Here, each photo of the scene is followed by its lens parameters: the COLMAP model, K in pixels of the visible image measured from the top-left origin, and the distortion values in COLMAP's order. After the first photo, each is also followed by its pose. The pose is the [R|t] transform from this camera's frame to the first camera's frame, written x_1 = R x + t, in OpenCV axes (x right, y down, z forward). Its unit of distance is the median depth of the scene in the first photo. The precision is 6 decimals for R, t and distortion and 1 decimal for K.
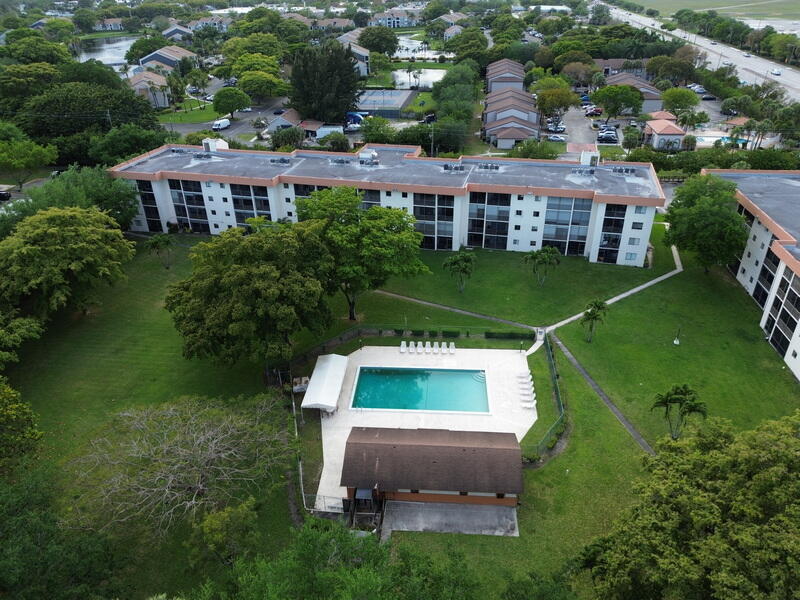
lens RADIAL K [[566.8, 0, 400.9], [0, 566.8, 301.1], [0, 0, 1]] dist [0.056449, -0.051281]
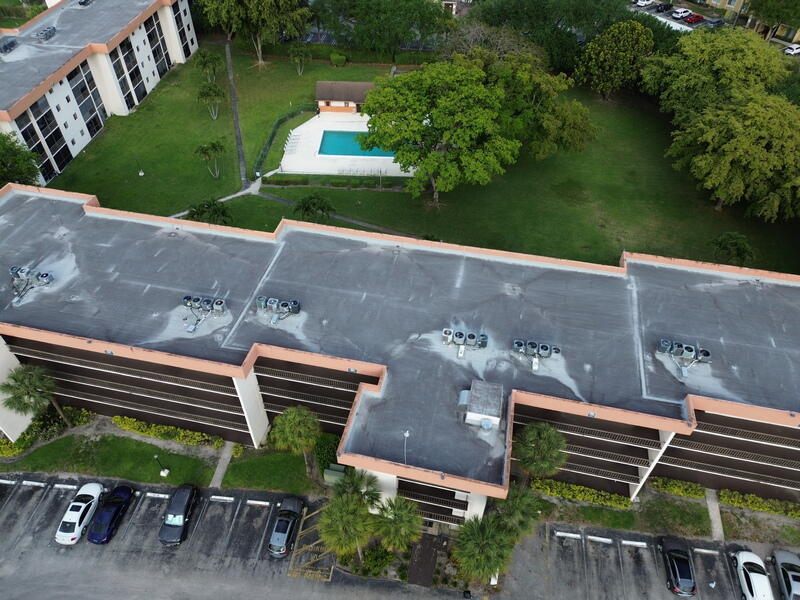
lens RADIAL K [[566.8, 0, 399.8], [0, 566.8, 300.5], [0, 0, 1]] dist [0.056449, -0.051281]
pose [[-0.999252, 0.032138, -0.021497, 0.002736], [-0.012134, 0.267256, 0.963549, -0.733178], [0.036712, 0.963090, -0.266666, 1.198142]]
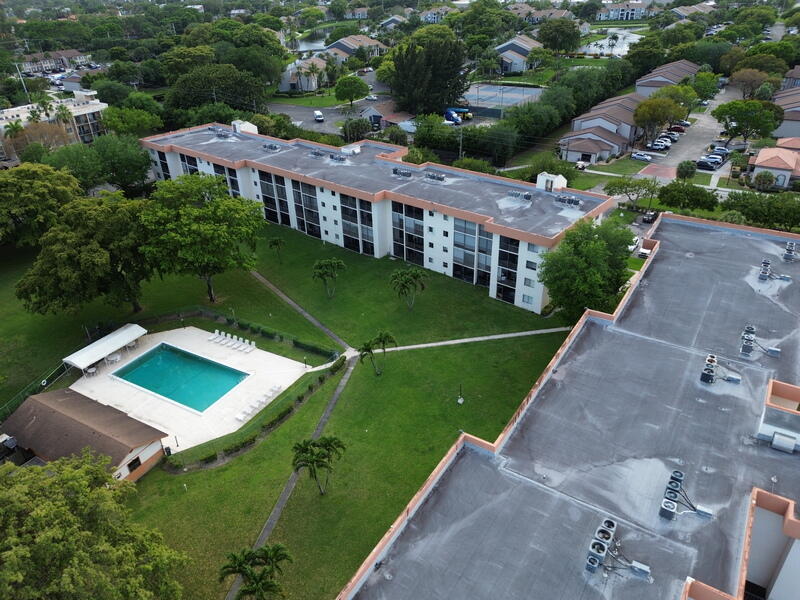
lens RADIAL K [[566.8, 0, 399.9], [0, 566.8, 300.1], [0, 0, 1]] dist [0.056449, -0.051281]
pose [[0.902320, 0.206903, -0.378167, 0.530431], [-0.201656, 0.977972, 0.053911, -0.081016], [0.380991, 0.027614, 0.924166, 0.126290]]
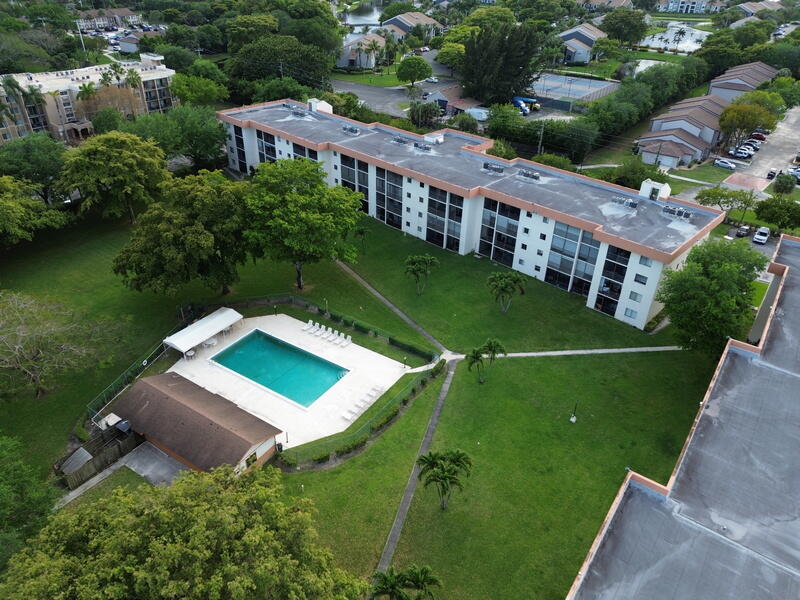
lens RADIAL K [[566.8, 0, 398.7], [0, 566.8, 300.4], [0, 0, 1]] dist [0.056449, -0.051281]
pose [[0.873082, 0.289394, -0.392402, 0.410664], [-0.274505, 0.956888, 0.094933, -0.079208], [0.402958, 0.024833, 0.914882, 0.100513]]
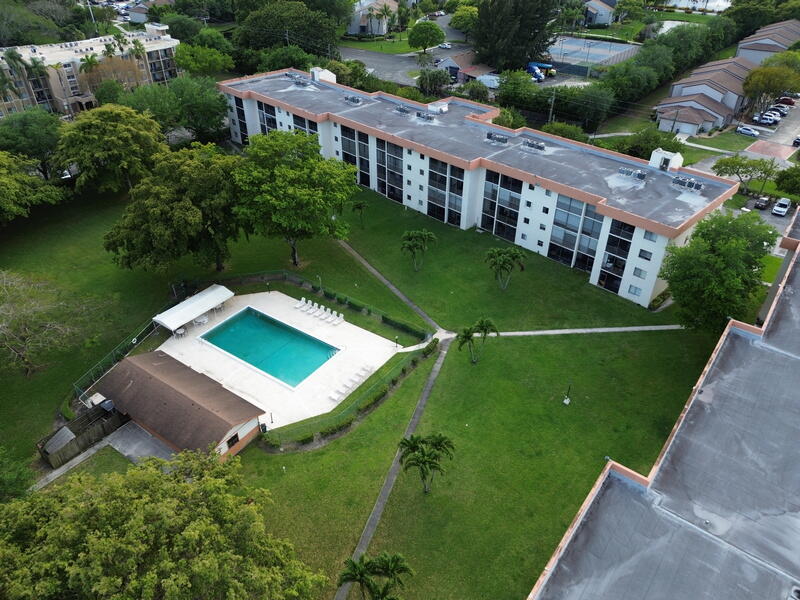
lens RADIAL K [[566.8, 0, 398.5], [0, 566.8, 300.4], [0, 0, 1]] dist [0.056449, -0.051281]
pose [[0.857880, 0.308760, -0.410743, 0.432831], [-0.269537, 0.950939, 0.151873, -0.093381], [0.437483, -0.019578, 0.899013, 0.133648]]
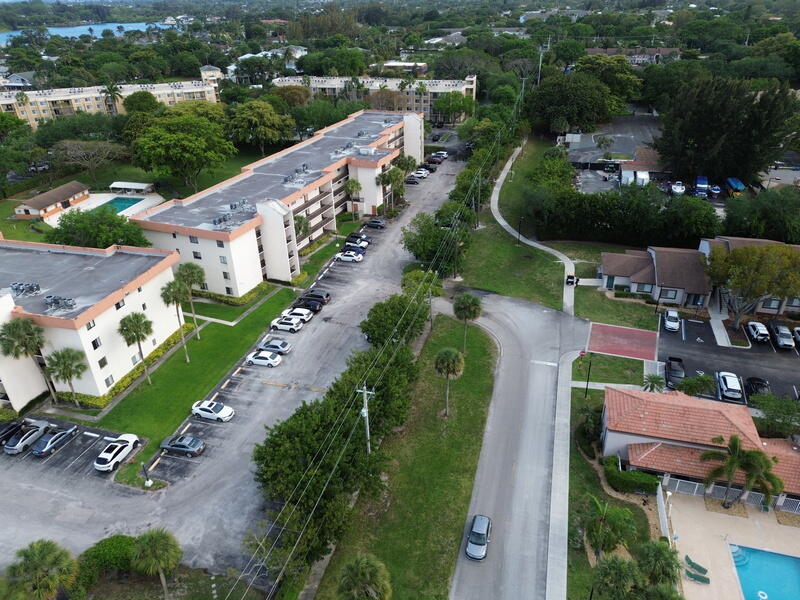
lens RADIAL K [[566.8, 0, 401.8], [0, 566.8, 308.0], [0, 0, 1]] dist [0.056449, -0.051281]
pose [[-0.130600, 0.498467, -0.857015, 1.214338], [-0.471369, 0.729251, 0.495987, -0.718235], [0.872213, 0.468746, 0.139722, 1.214388]]
